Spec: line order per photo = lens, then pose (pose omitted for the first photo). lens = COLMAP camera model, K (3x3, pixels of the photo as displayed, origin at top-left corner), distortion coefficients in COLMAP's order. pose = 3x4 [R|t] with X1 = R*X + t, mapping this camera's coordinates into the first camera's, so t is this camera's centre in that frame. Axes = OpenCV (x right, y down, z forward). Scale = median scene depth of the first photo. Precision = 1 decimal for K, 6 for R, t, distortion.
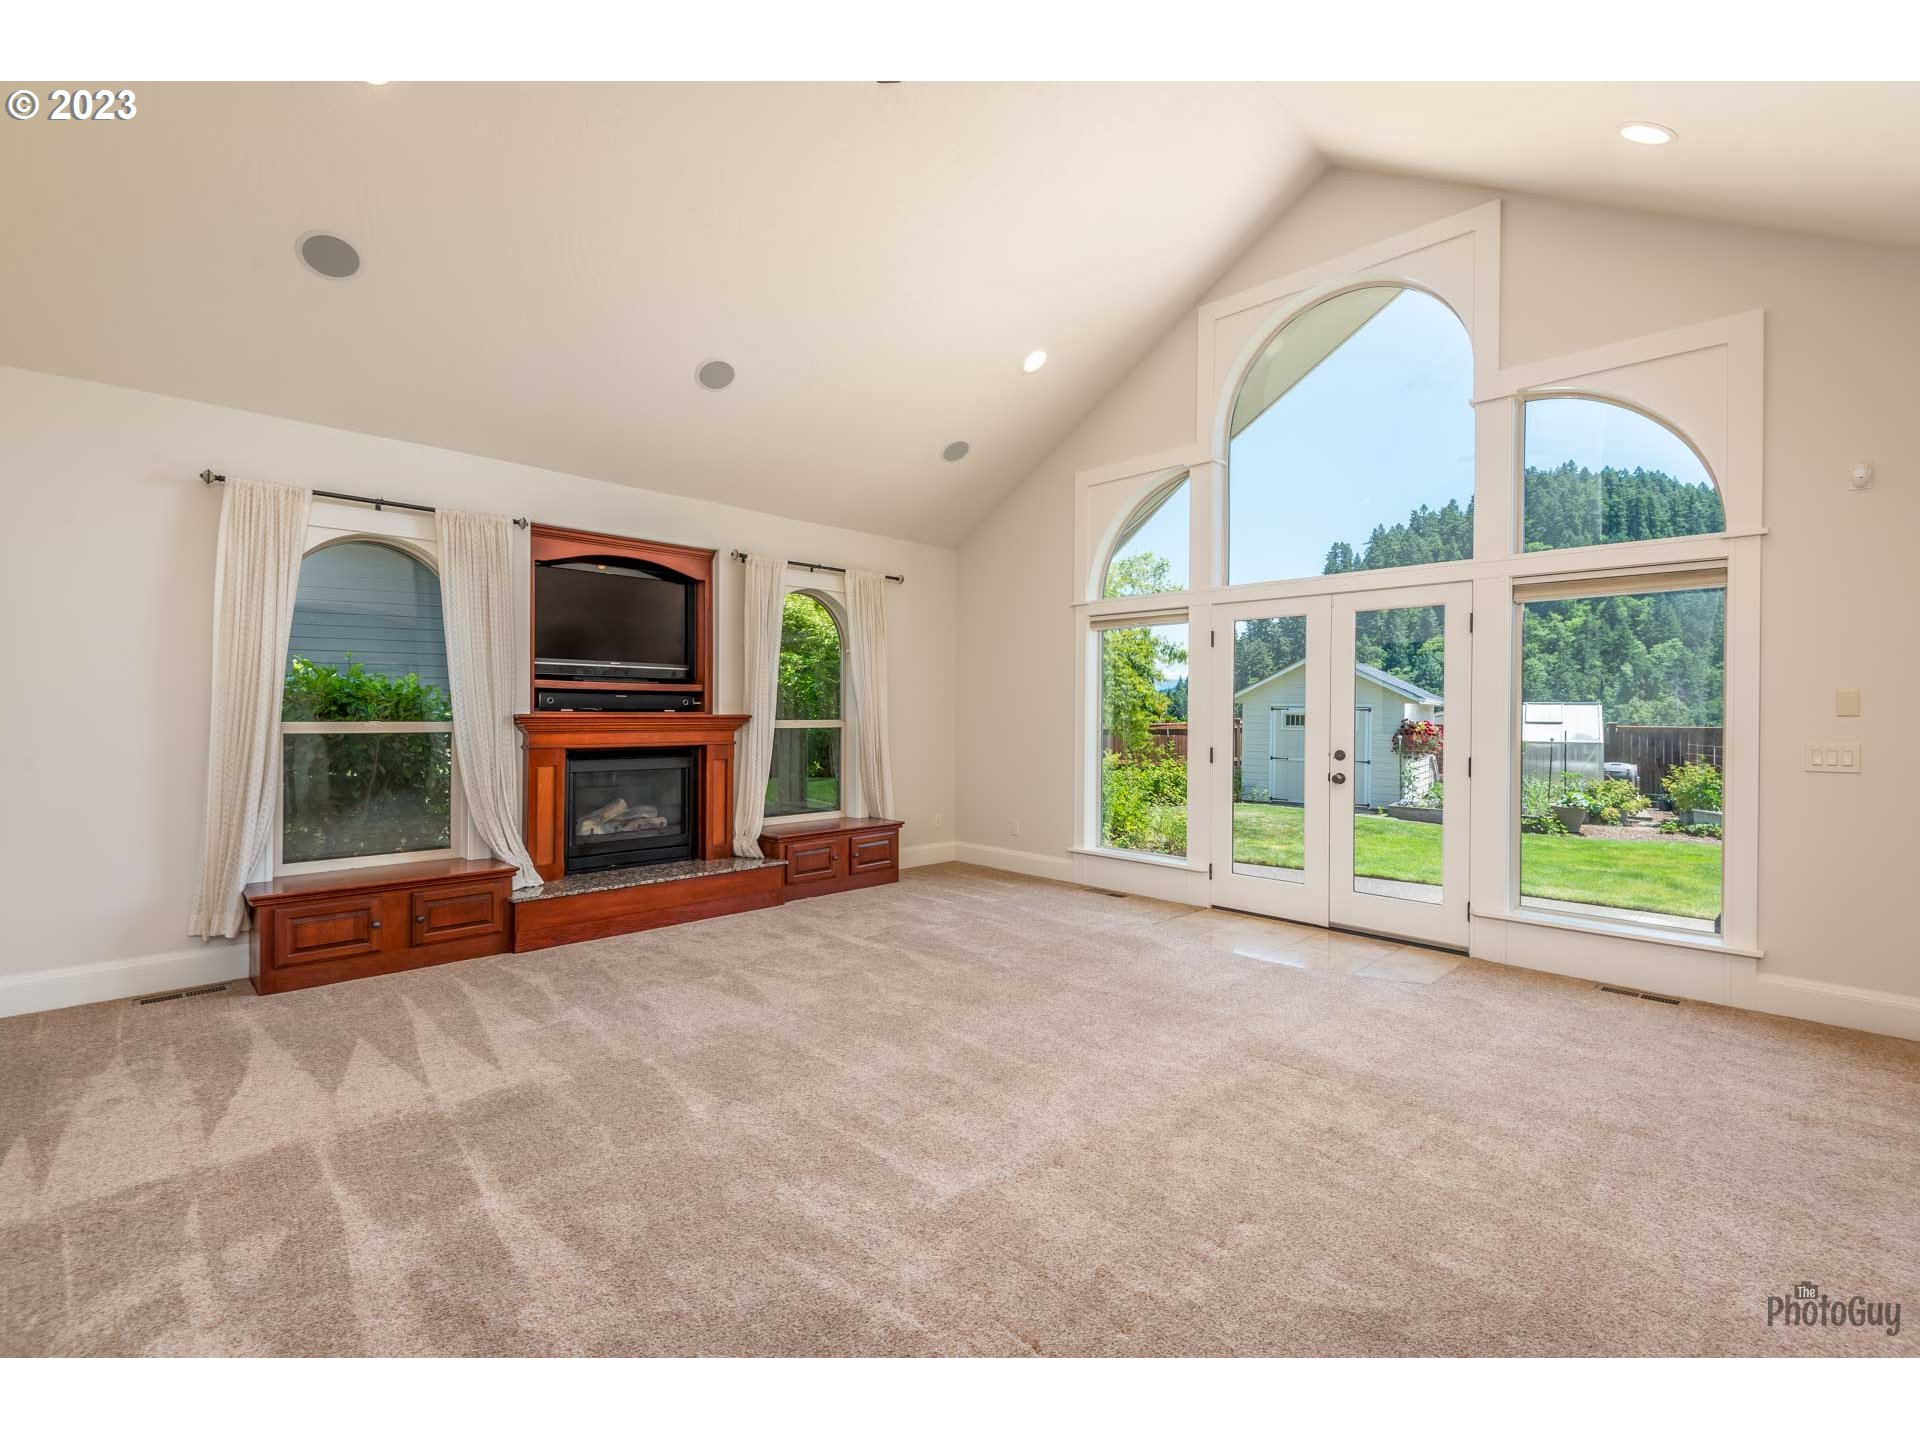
lens RADIAL K [[860.5, 0, 967.8], [0, 860.5, 711.2], [0, 0, 1]] dist [0.027327, -0.019630]
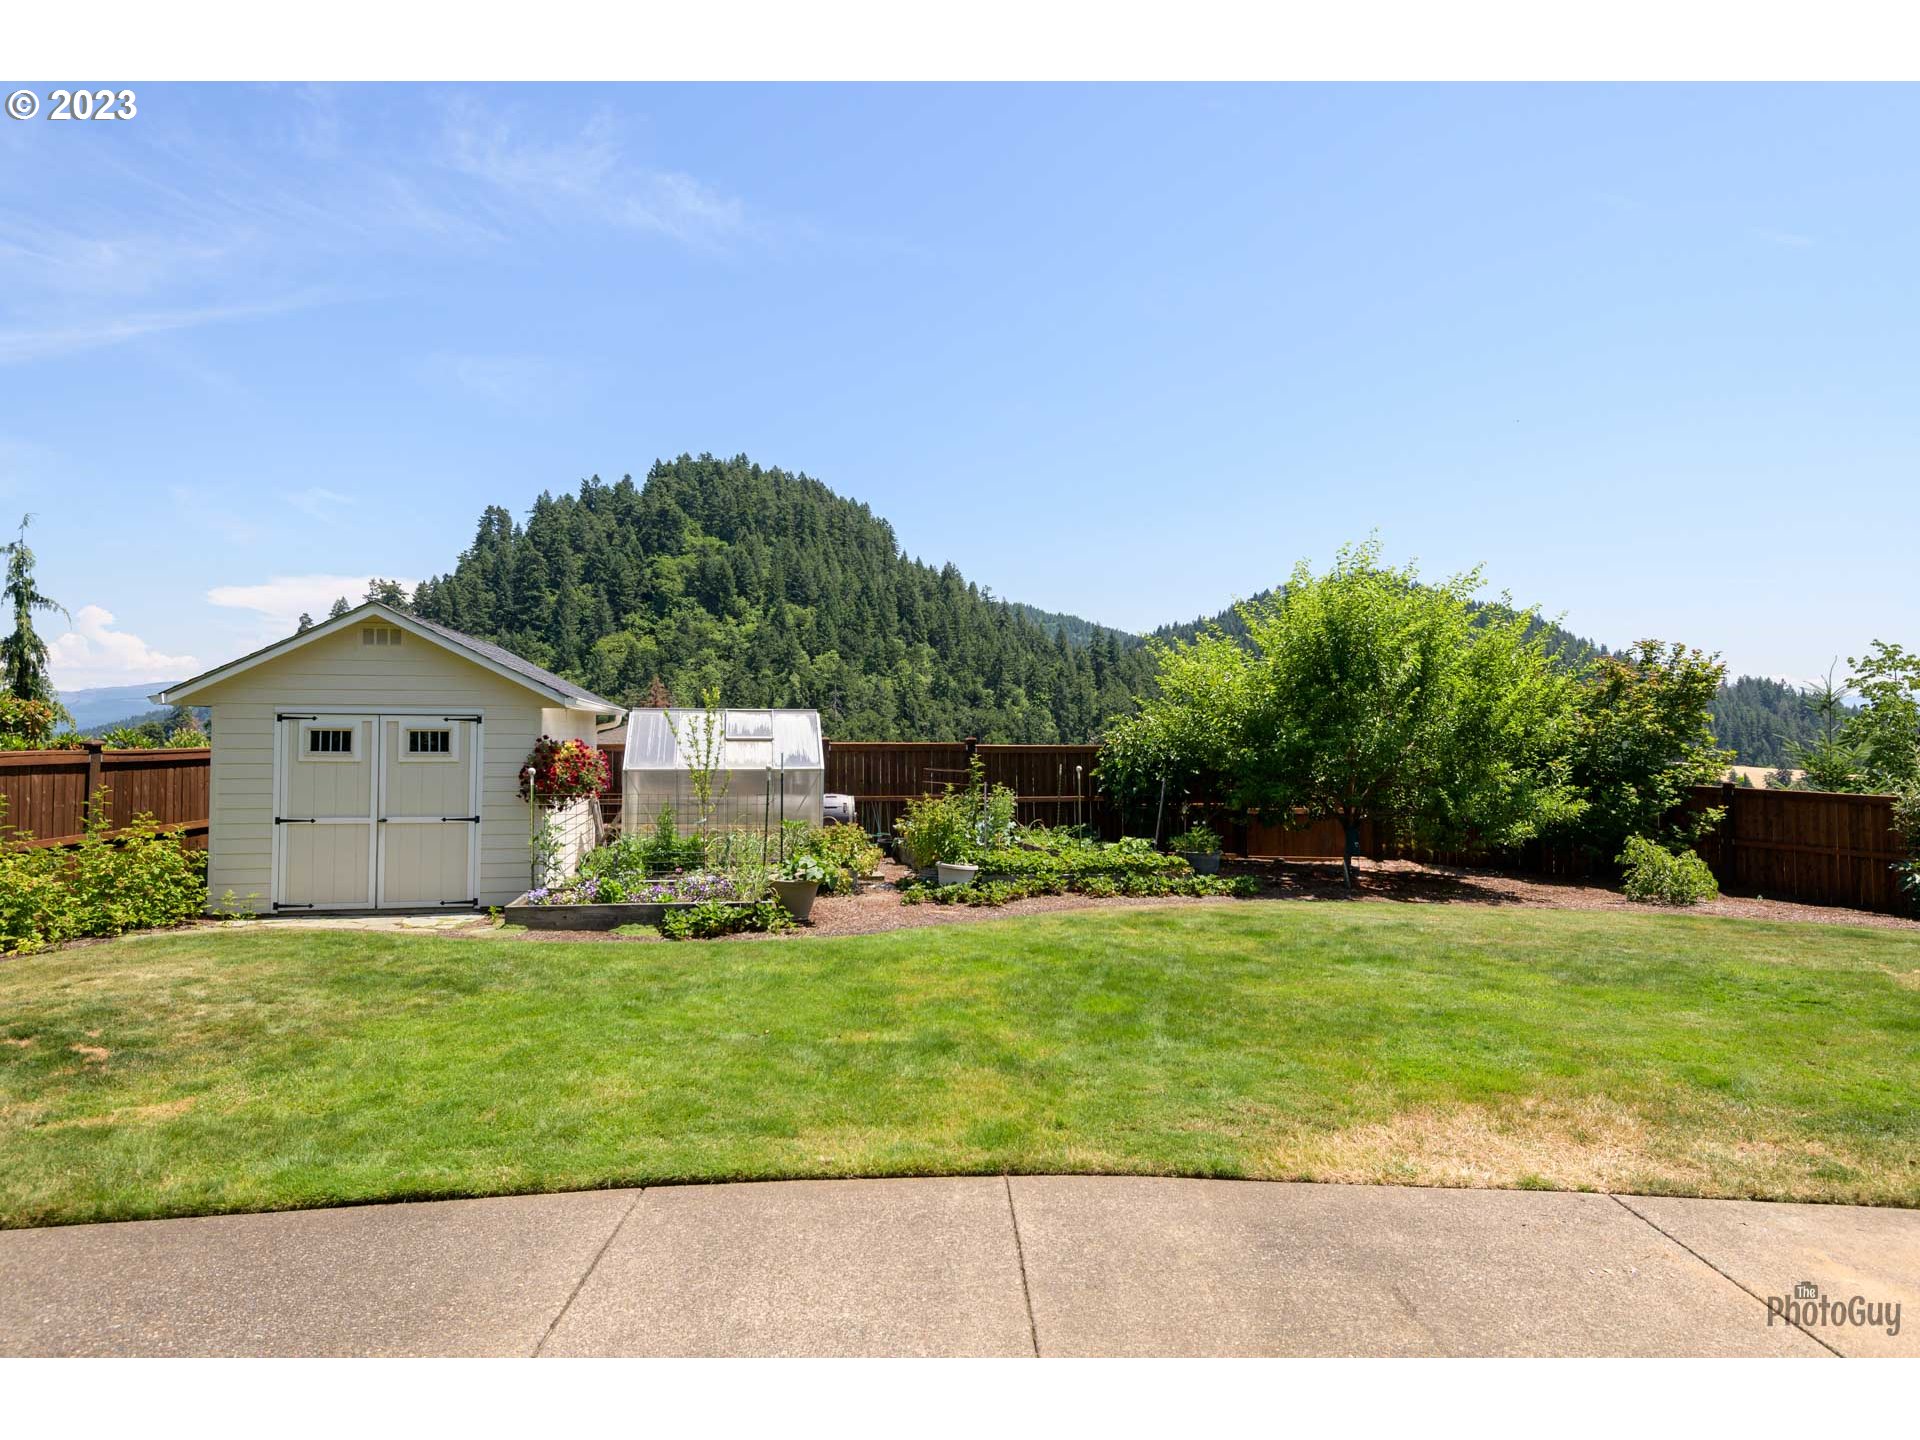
lens RADIAL K [[1112.7, 0, 960.0], [0, 1112.7, 720.0], [0, 0, 1]] dist [0.053233, -0.053519]
pose [[0.698091, 0.000743, 0.716009, 0.427395], [0.001850, 0.999994, -0.002842, 0.002739], [-0.716007, 0.003309, 0.698085, 0.741216]]
